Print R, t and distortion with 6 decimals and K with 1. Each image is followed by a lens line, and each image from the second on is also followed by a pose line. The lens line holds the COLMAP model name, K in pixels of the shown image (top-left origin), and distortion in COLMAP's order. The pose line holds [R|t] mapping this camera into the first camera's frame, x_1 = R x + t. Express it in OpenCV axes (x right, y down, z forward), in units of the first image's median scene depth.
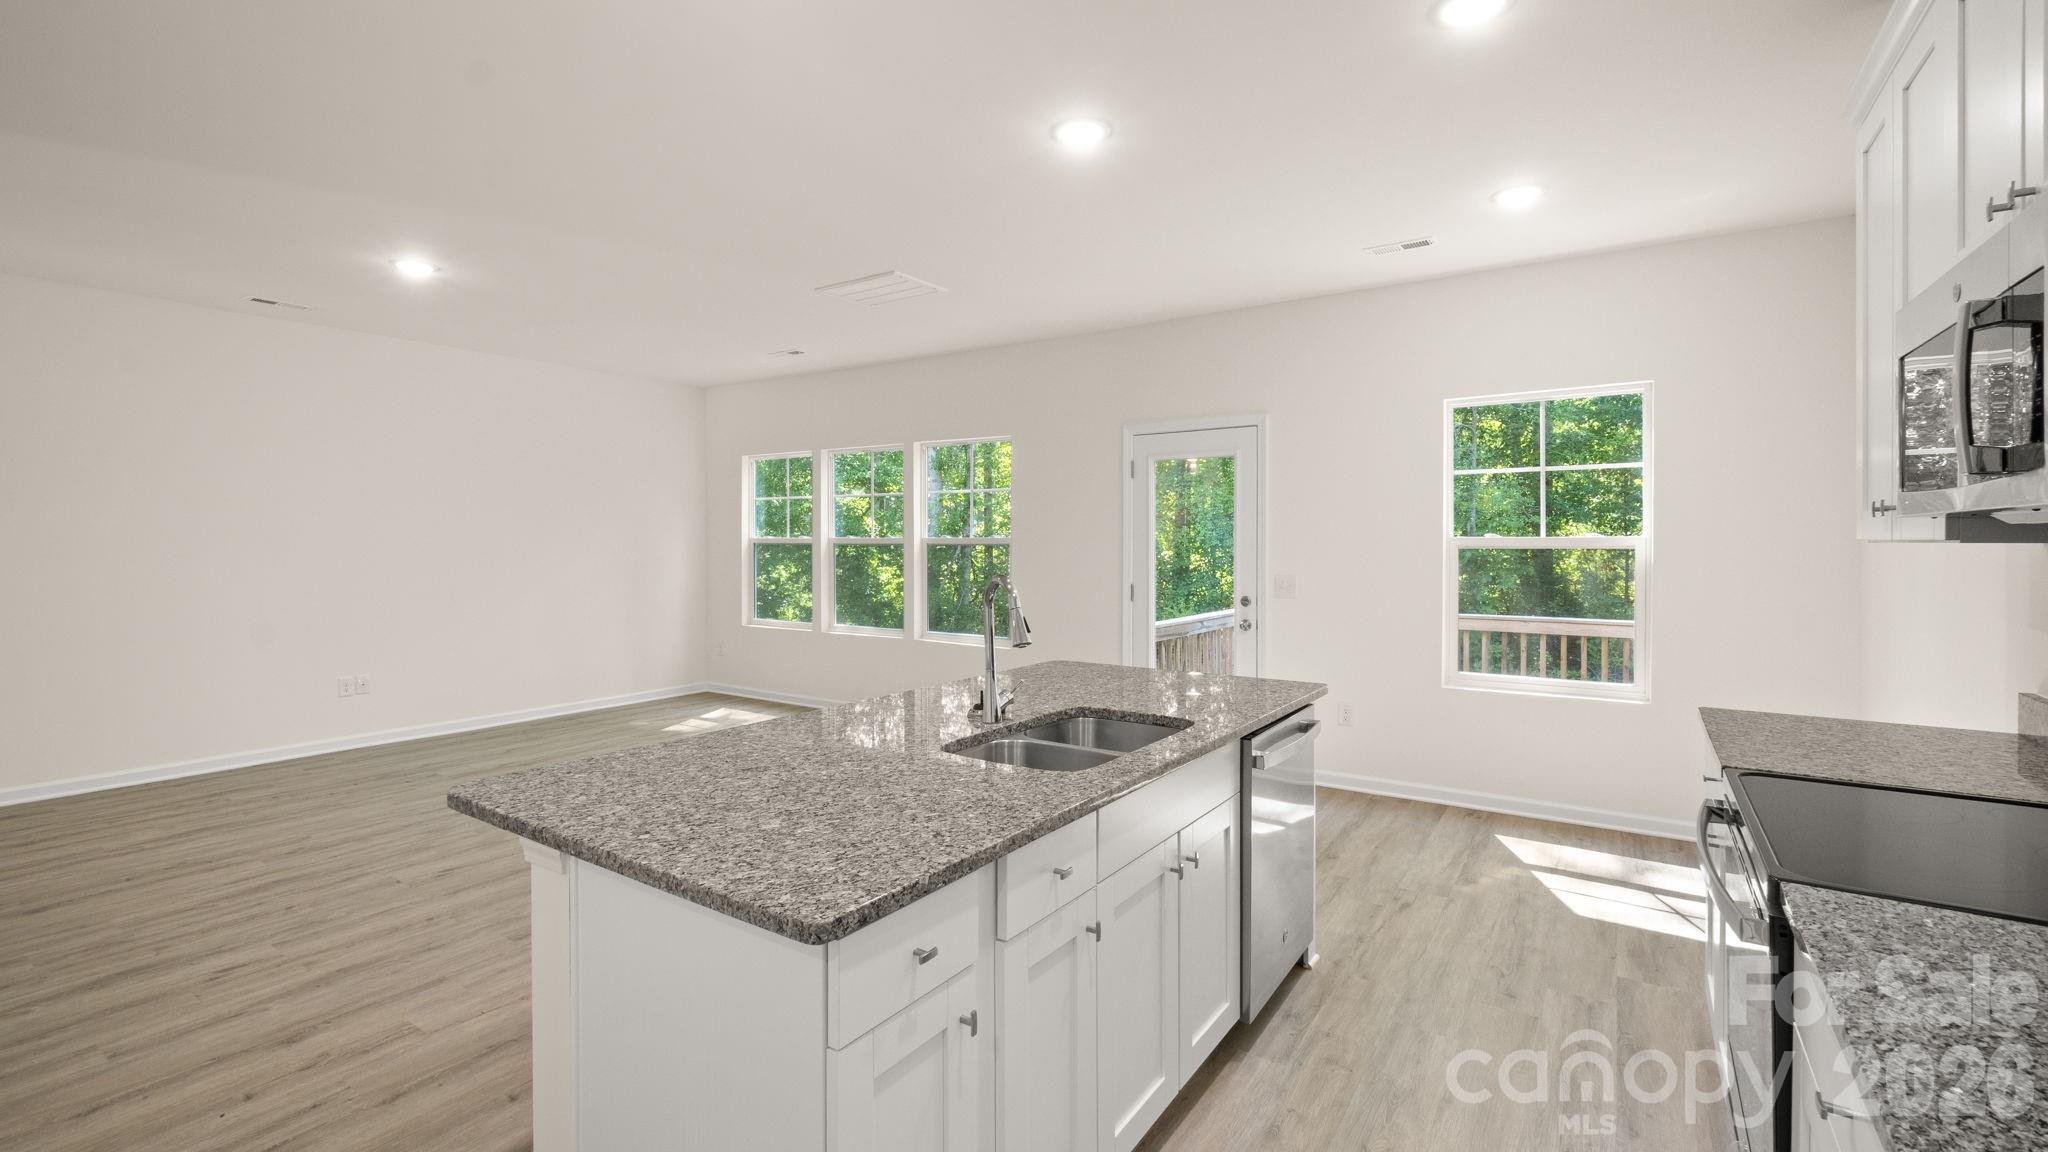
lens RADIAL K [[894.6, 0, 1012.5], [0, 894.6, 540.1], [0, 0, 1]] dist [-0.004272, 0.000518]
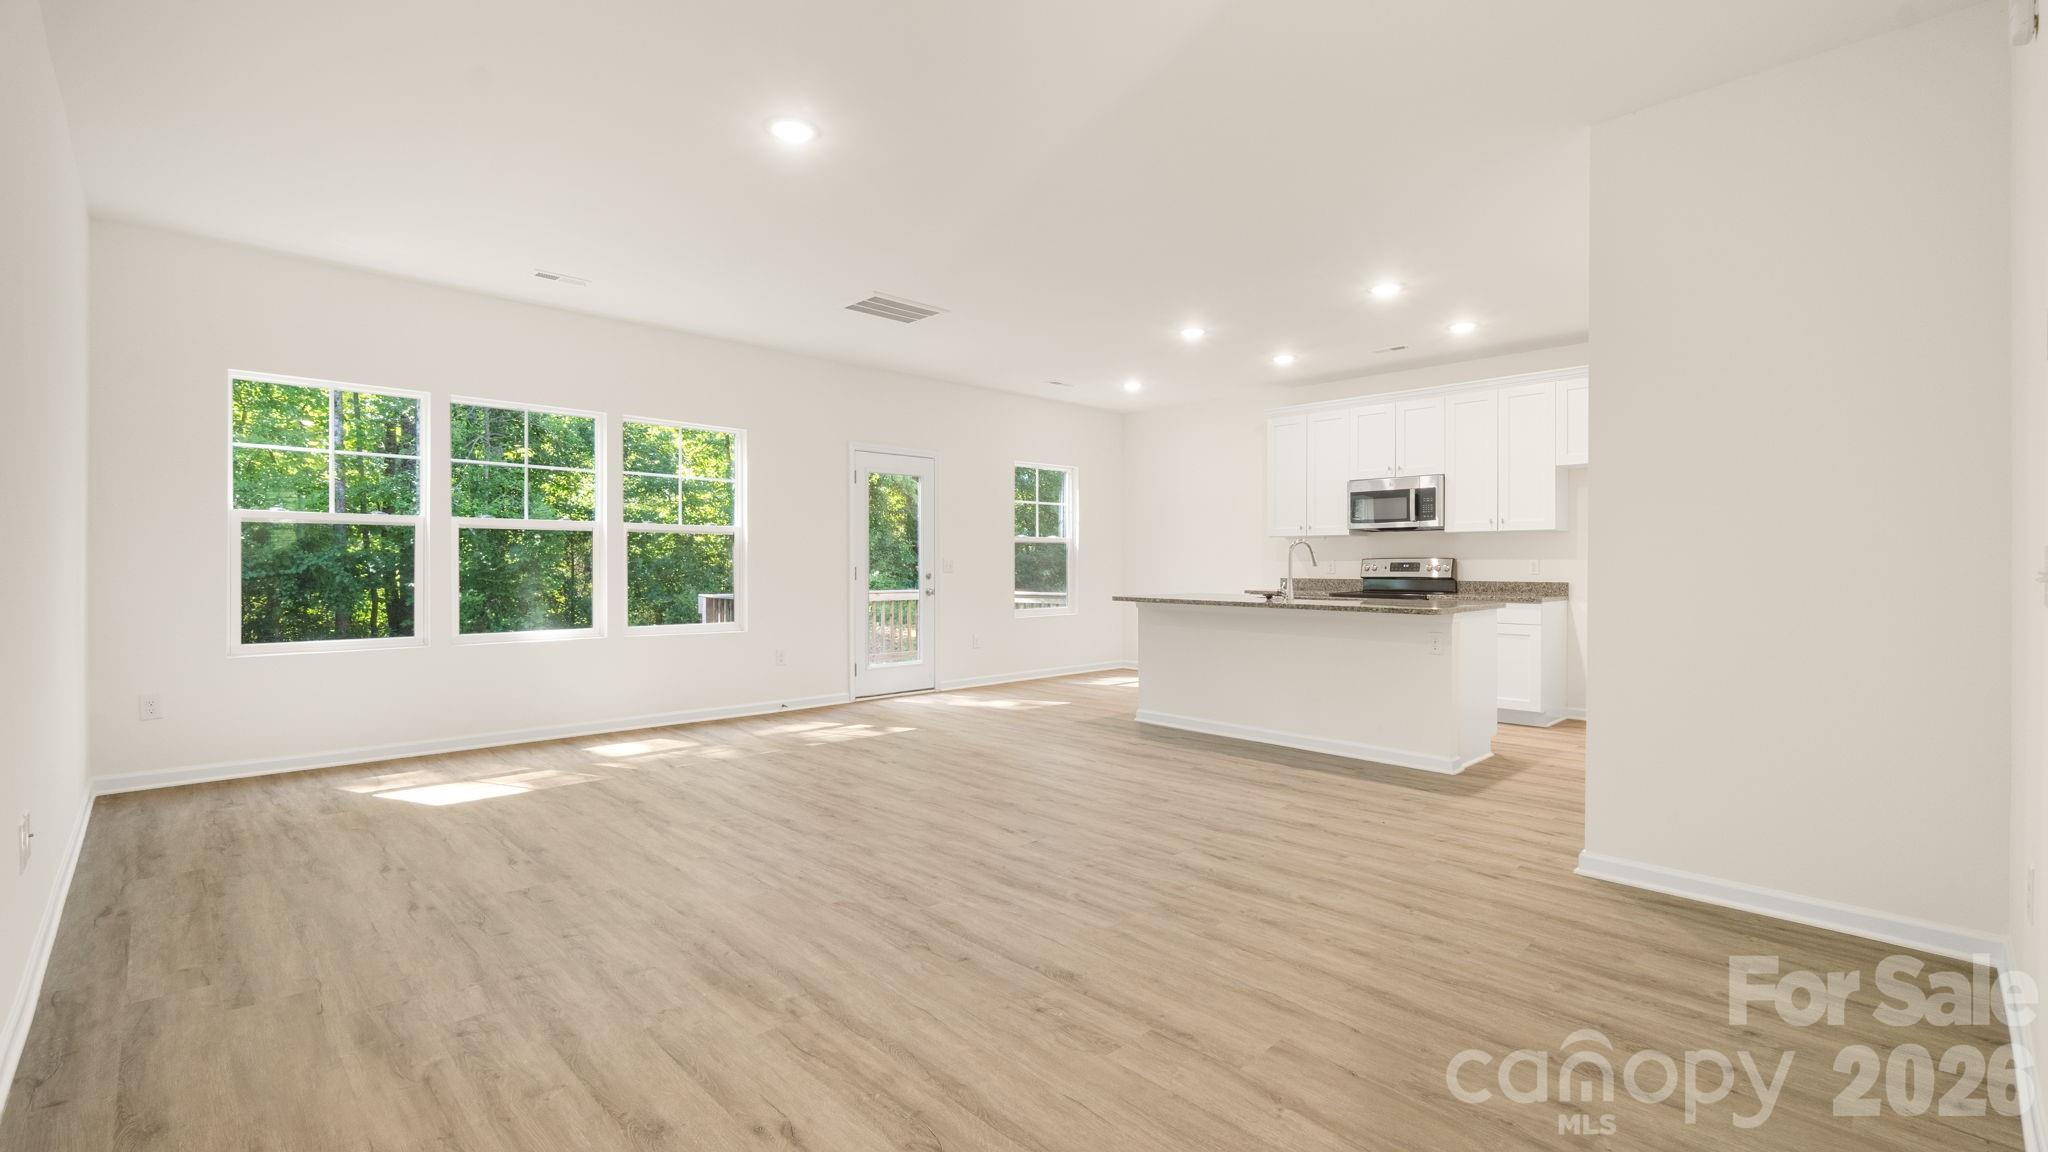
lens RADIAL K [[894.6, 0, 1024.1], [0, 894.6, 564.4], [0, 0, 1]] dist [-0.004272, 0.000518]
pose [[0.187407, -0.000989, 0.982282, -1.685177], [-0.004515, 0.999988, 0.001868, 0.065181], [-0.982272, -0.004785, 0.187401, 0.821388]]
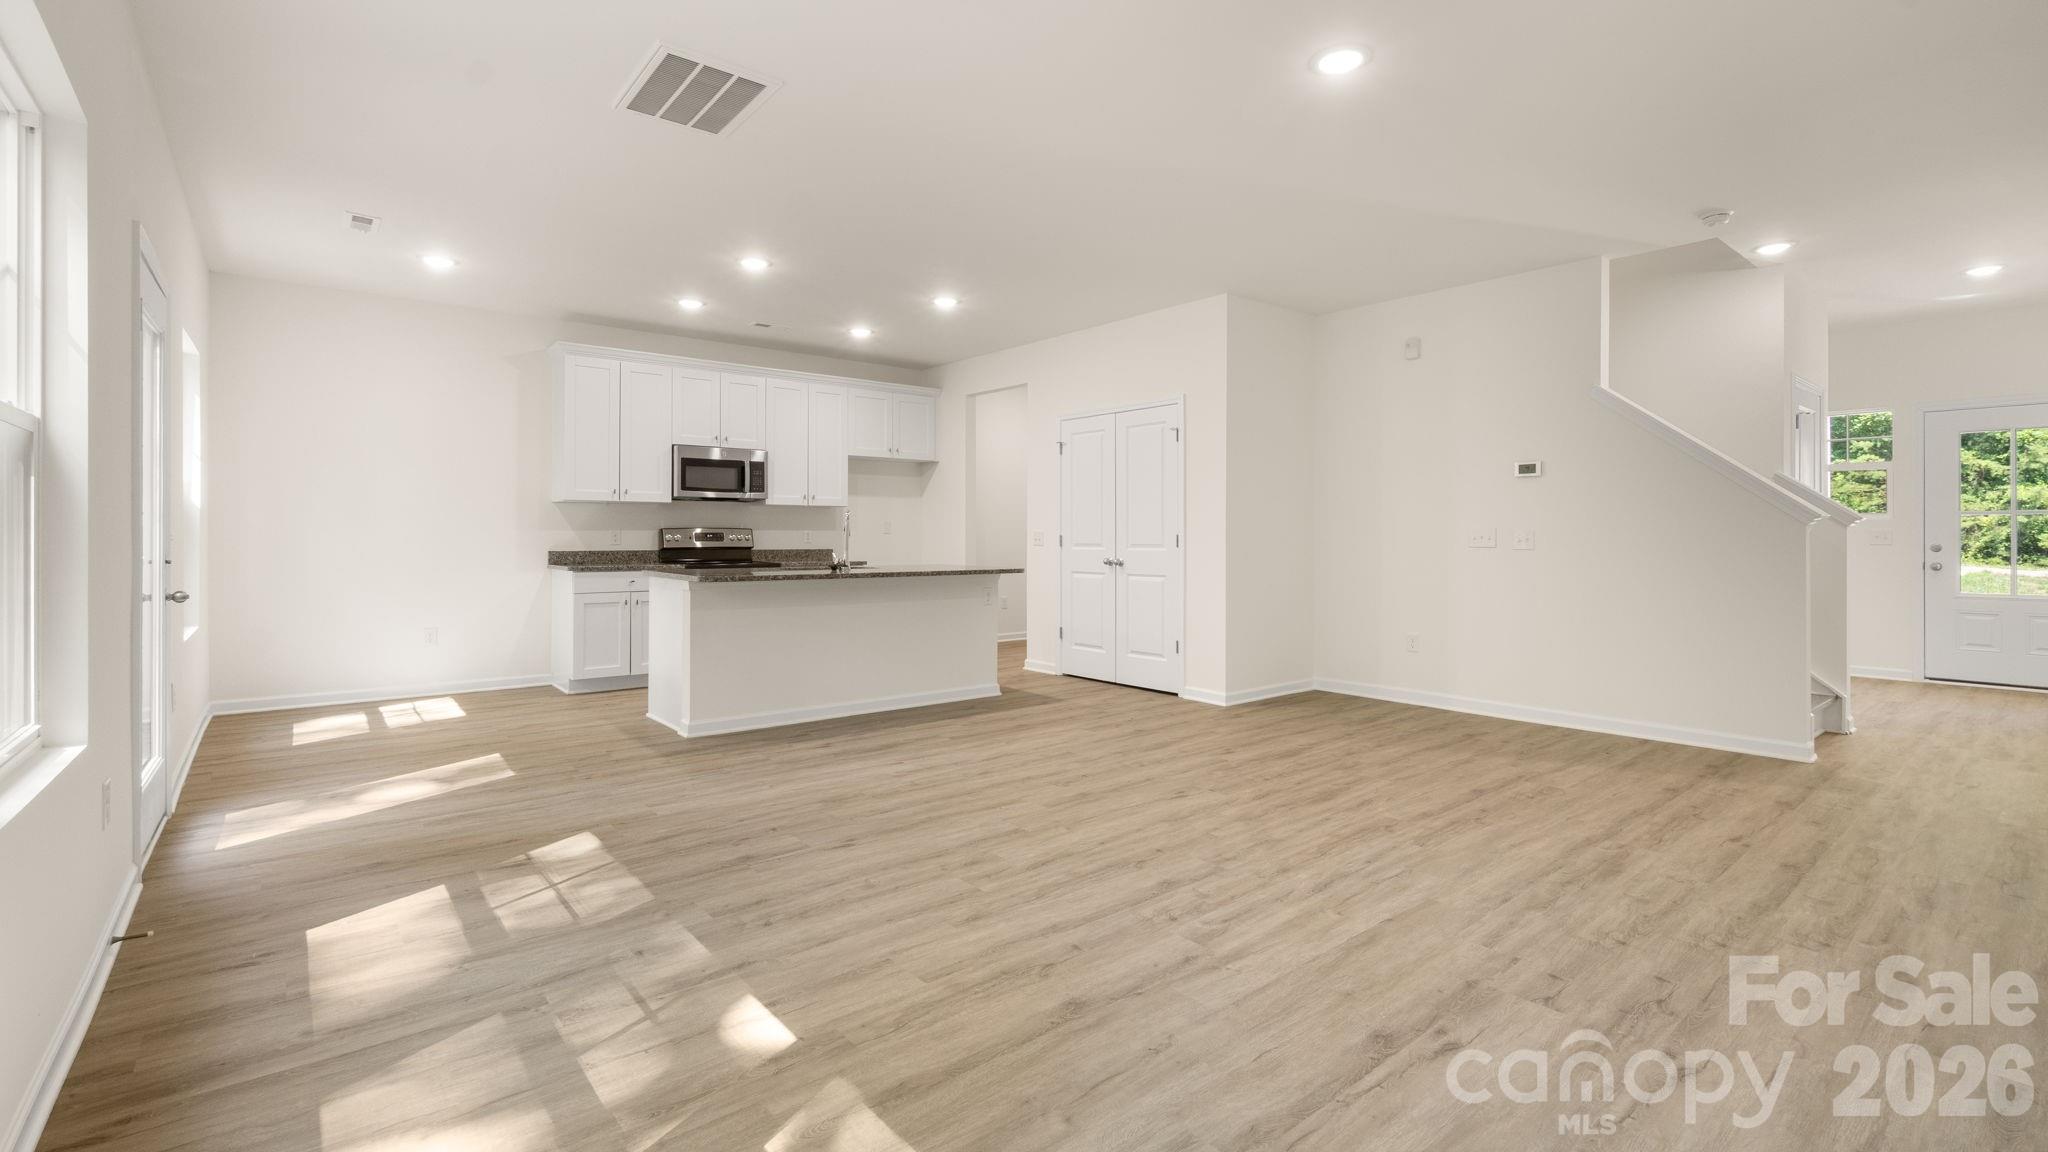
lens RADIAL K [[894.6, 0, 1027.3], [0, 894.6, 531.7], [0, 0, 1]] dist [-0.004272, 0.000518]
pose [[-0.965926, 0.000130, 0.258817, -0.754487], [-0.001268, 0.999985, -0.005234, 0.068608], [-0.258814, -0.005384, -0.965912, 2.124025]]
